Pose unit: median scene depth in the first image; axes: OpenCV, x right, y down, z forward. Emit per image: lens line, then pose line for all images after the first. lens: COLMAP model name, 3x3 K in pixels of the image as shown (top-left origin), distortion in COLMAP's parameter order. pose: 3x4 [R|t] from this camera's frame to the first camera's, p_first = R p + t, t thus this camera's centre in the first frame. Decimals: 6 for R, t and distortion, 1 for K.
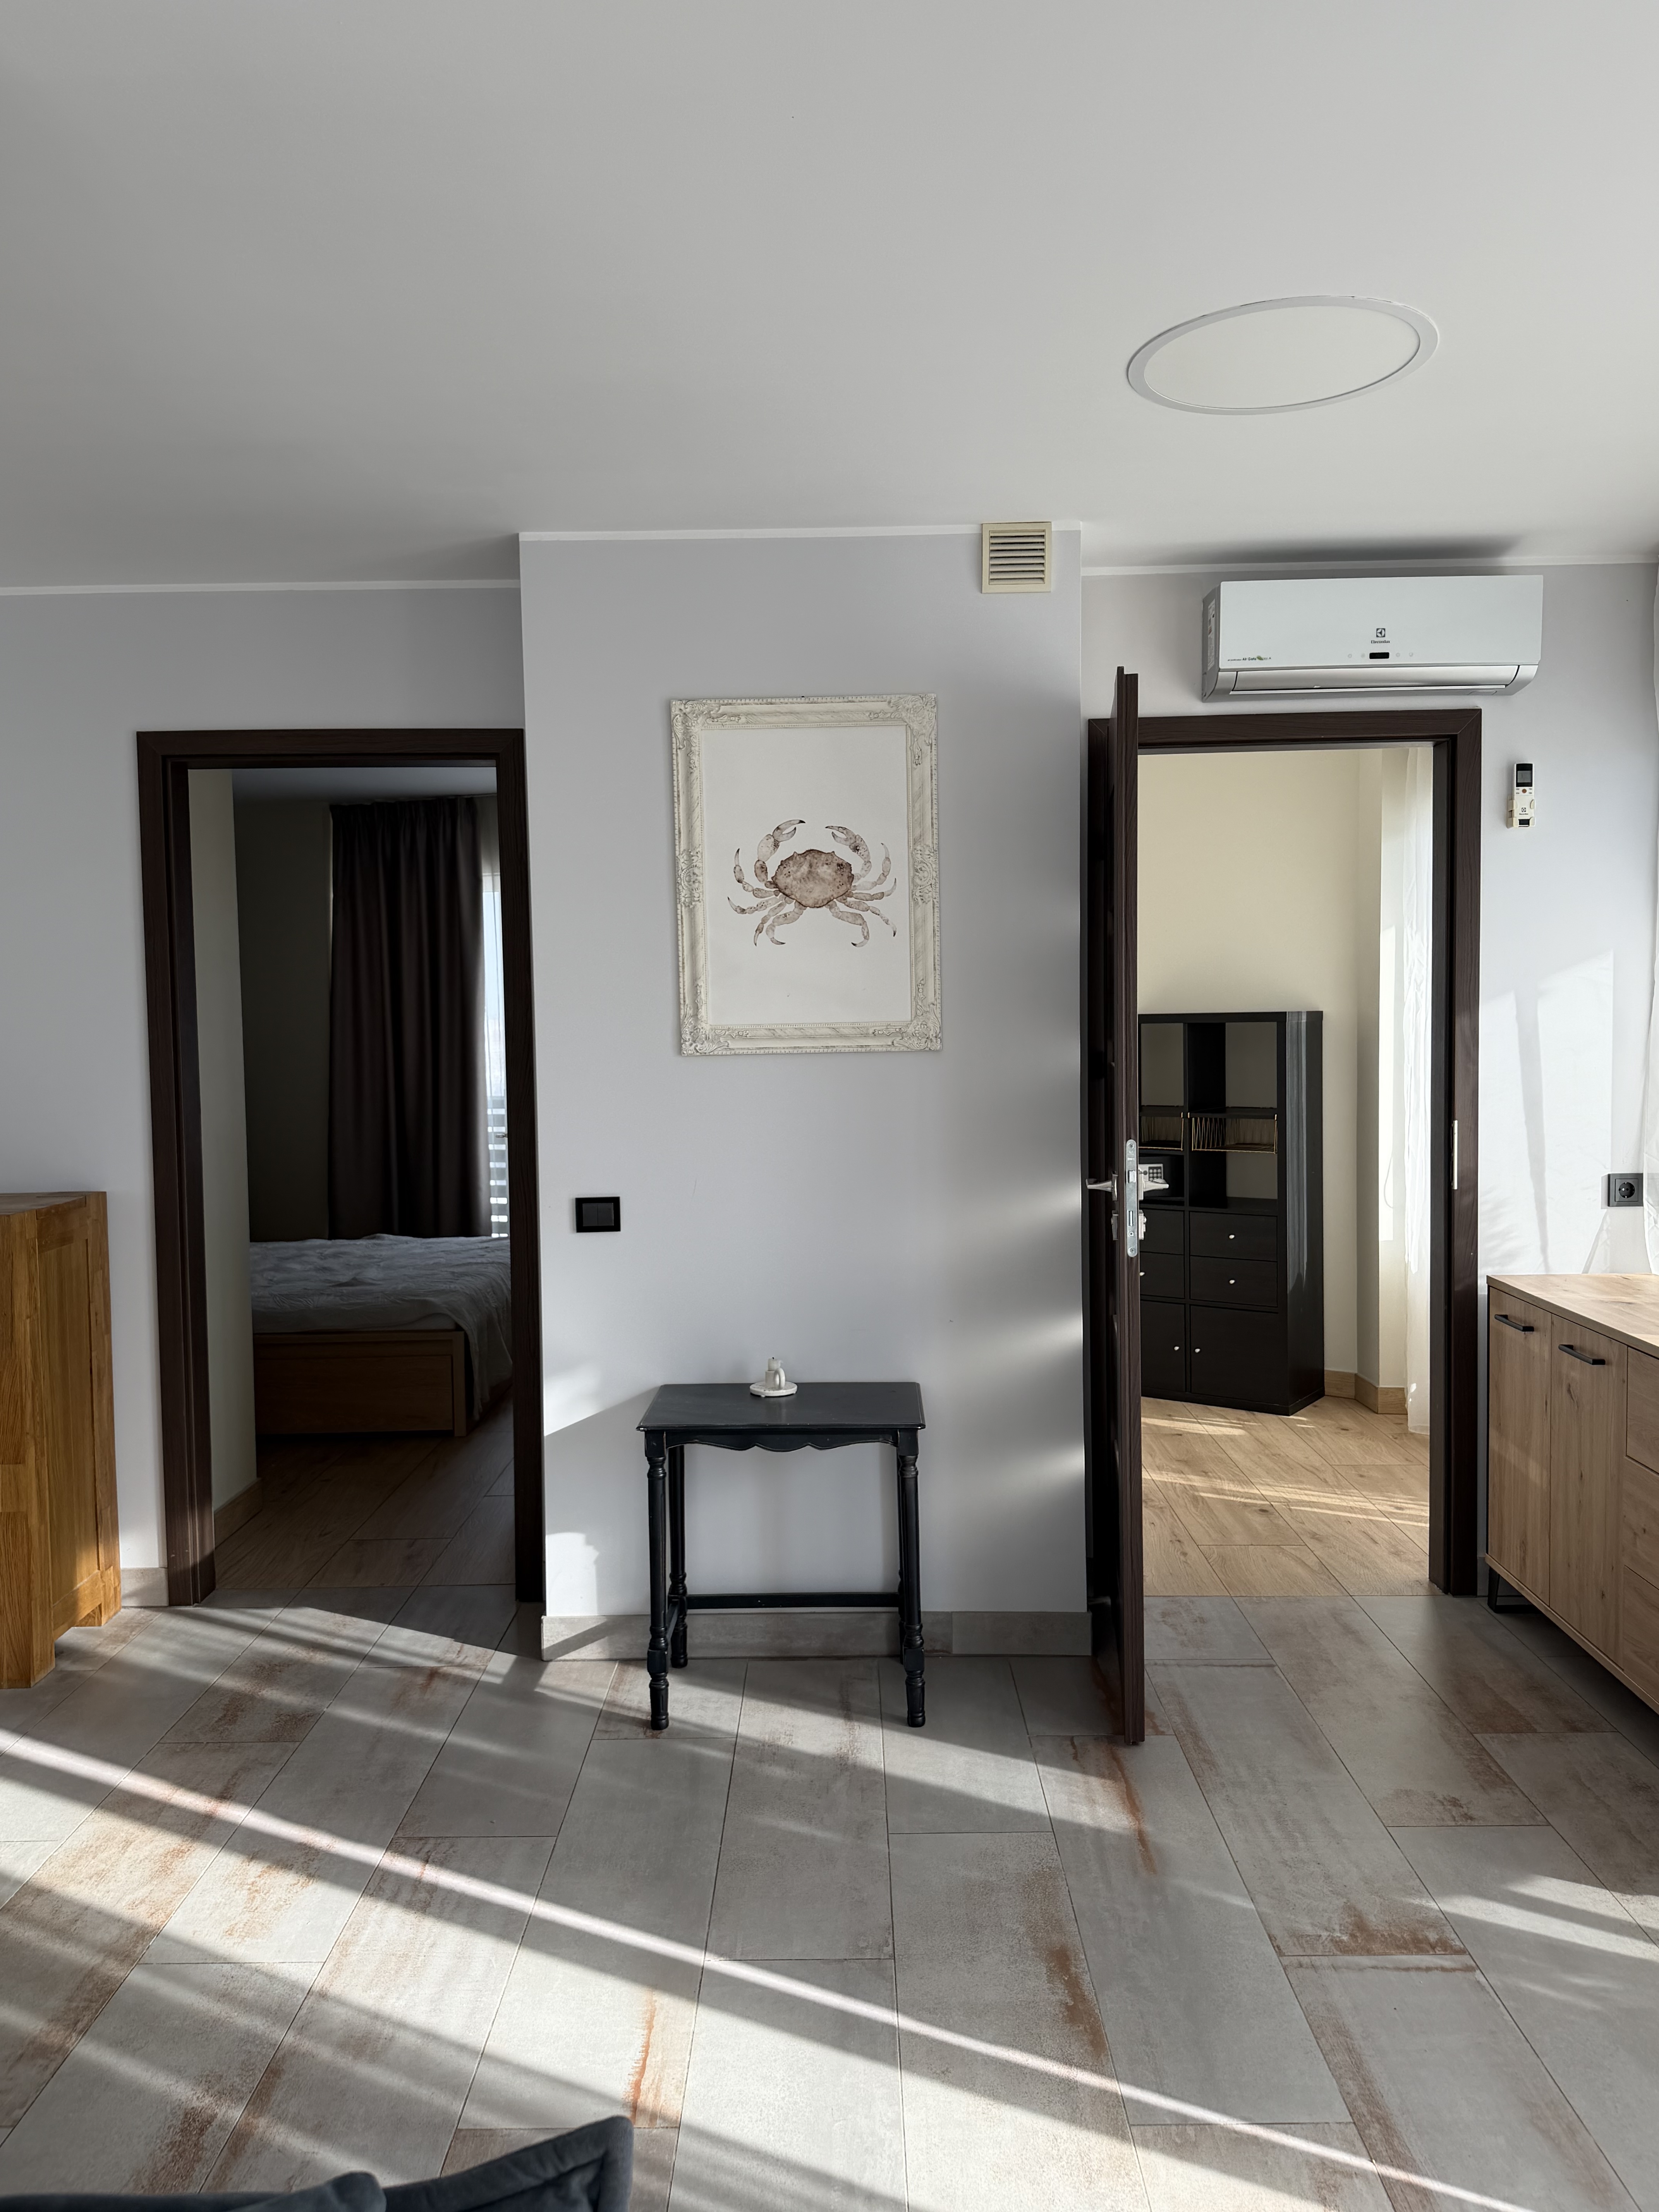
lens RADIAL K [[1679.8, 0, 829.5], [0, 1679.8, 1106.0], [0, 0, 1]] dist [0.004544, 0.000627]
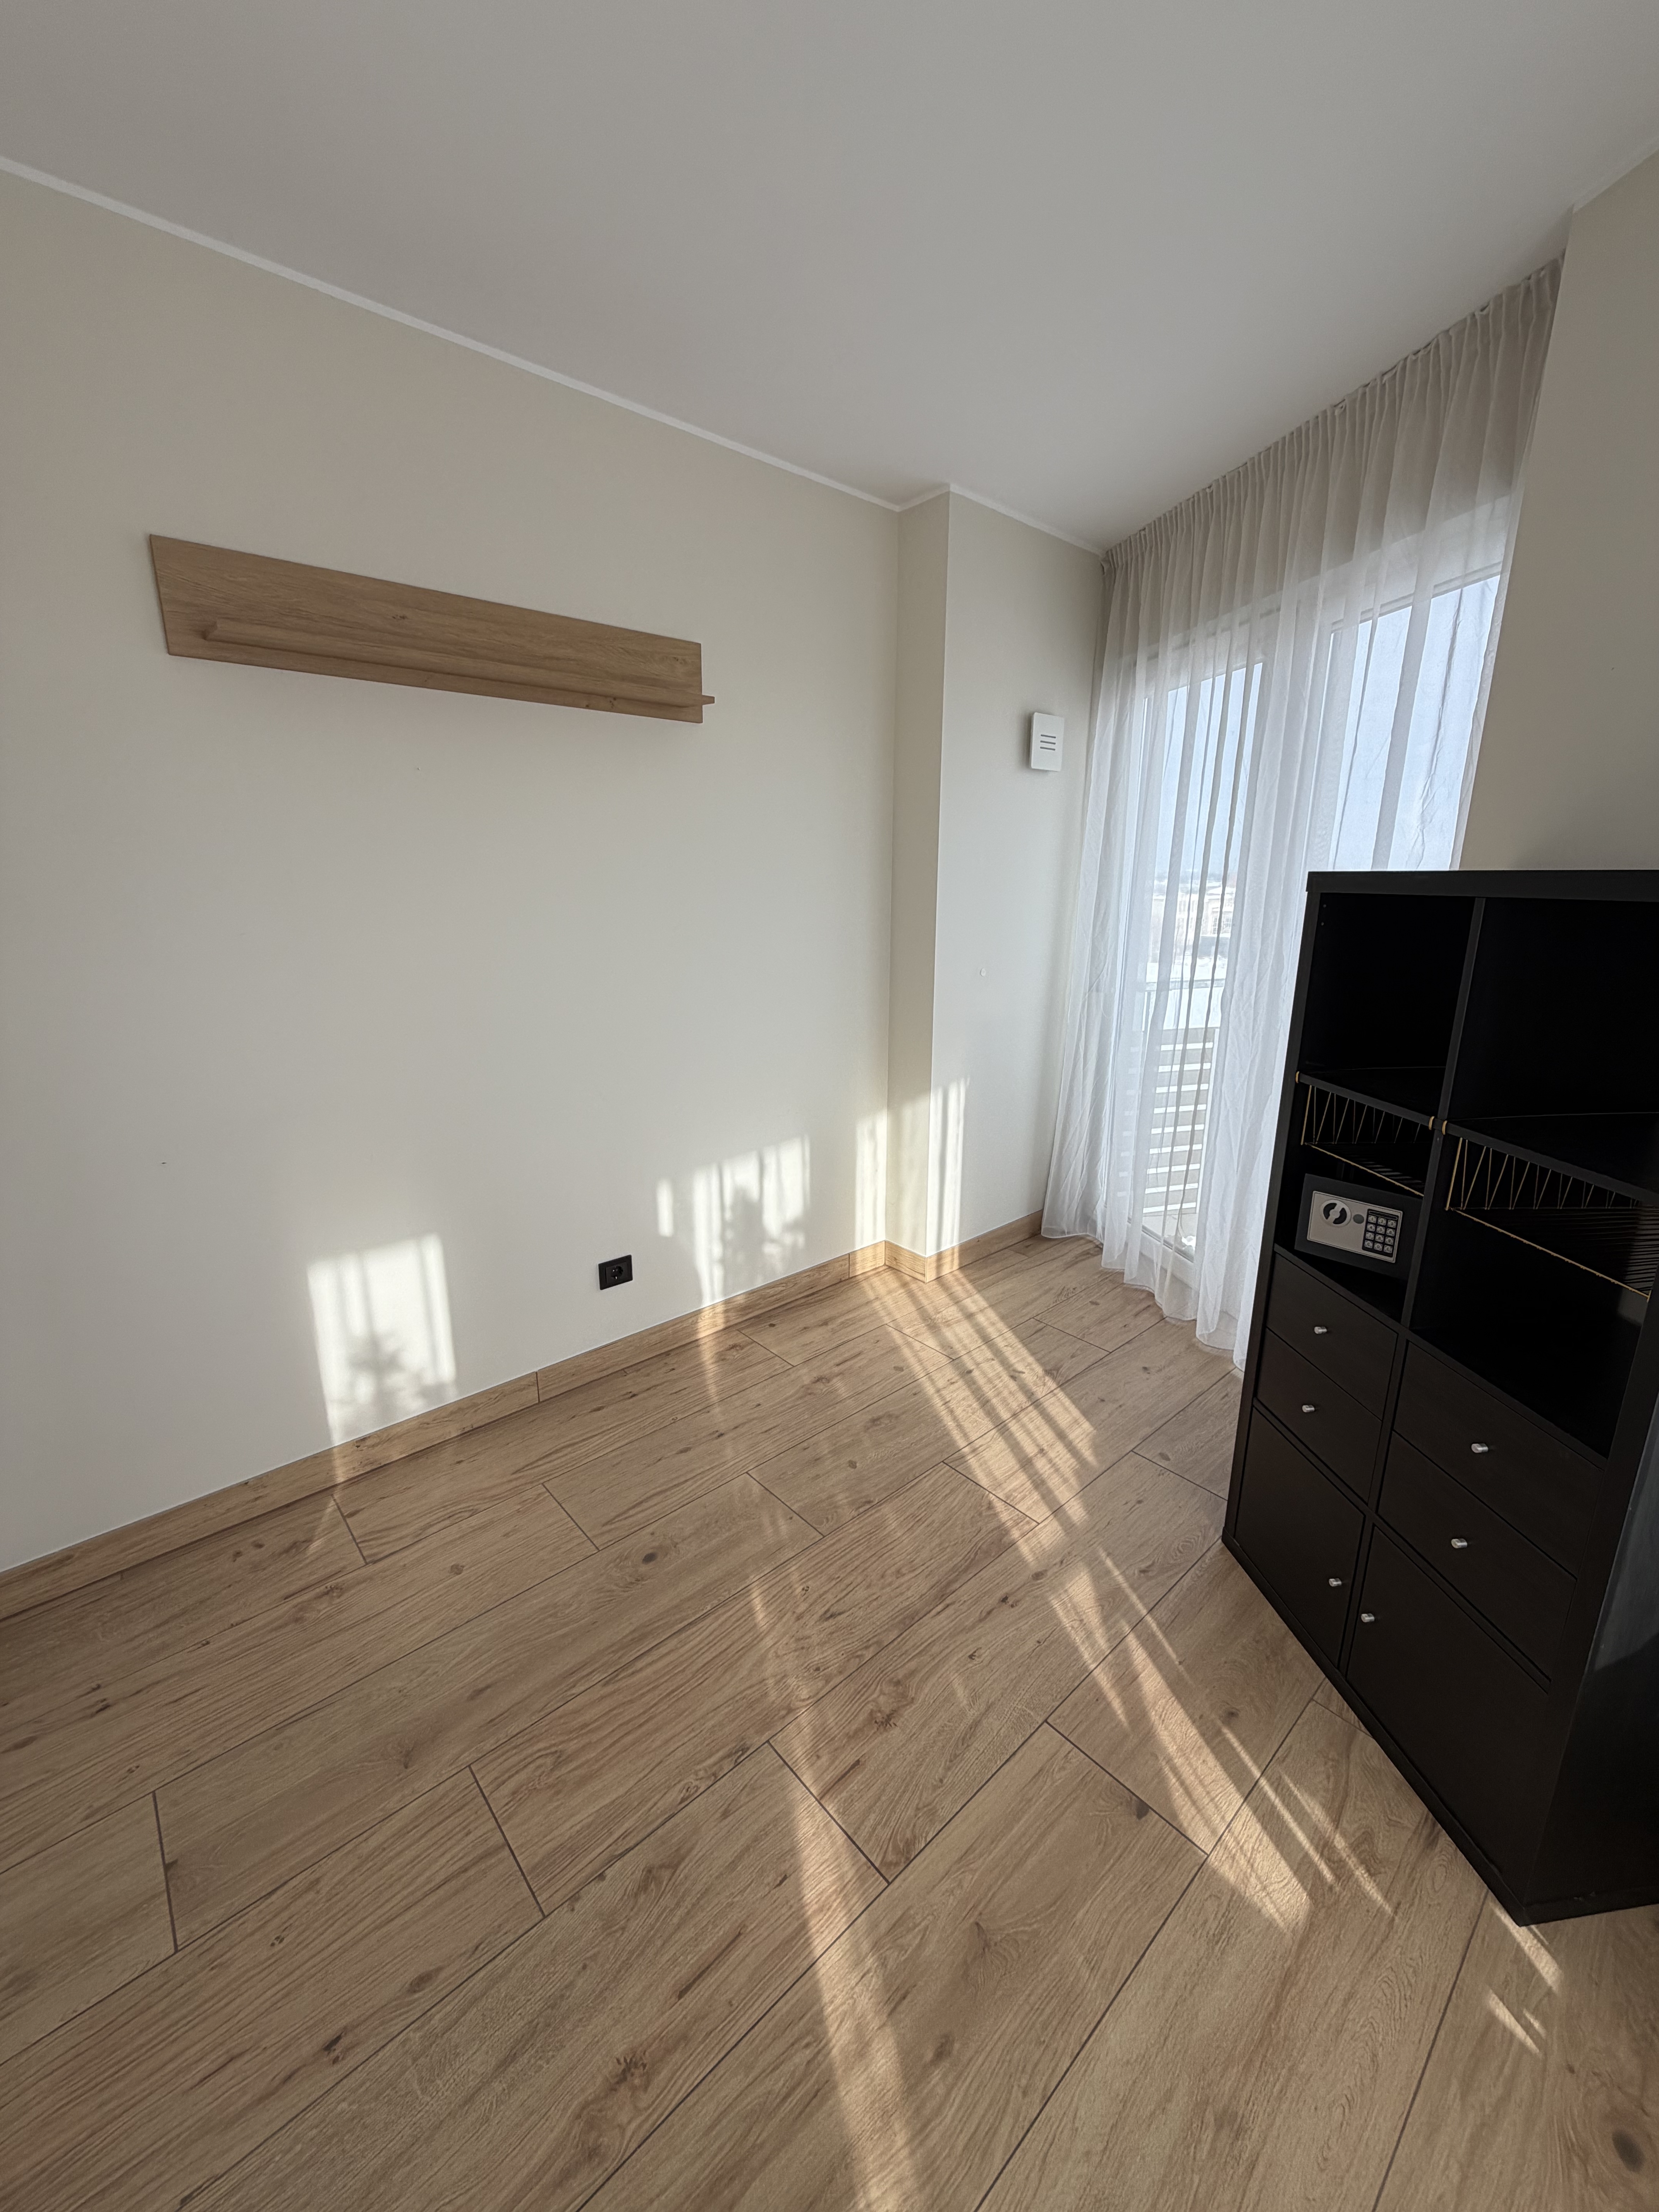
lens RADIAL K [[883.4, 0, 832.9], [0, 883.4, 1102.0], [0, 0, 1]] dist [-0.002634, 0.000744]
pose [[0.671084, 0.204990, -0.712478, 0.263494], [-0.041393, 0.969876, 0.240059, -0.044287], [0.740225, -0.131608, 0.659353, 0.741030]]
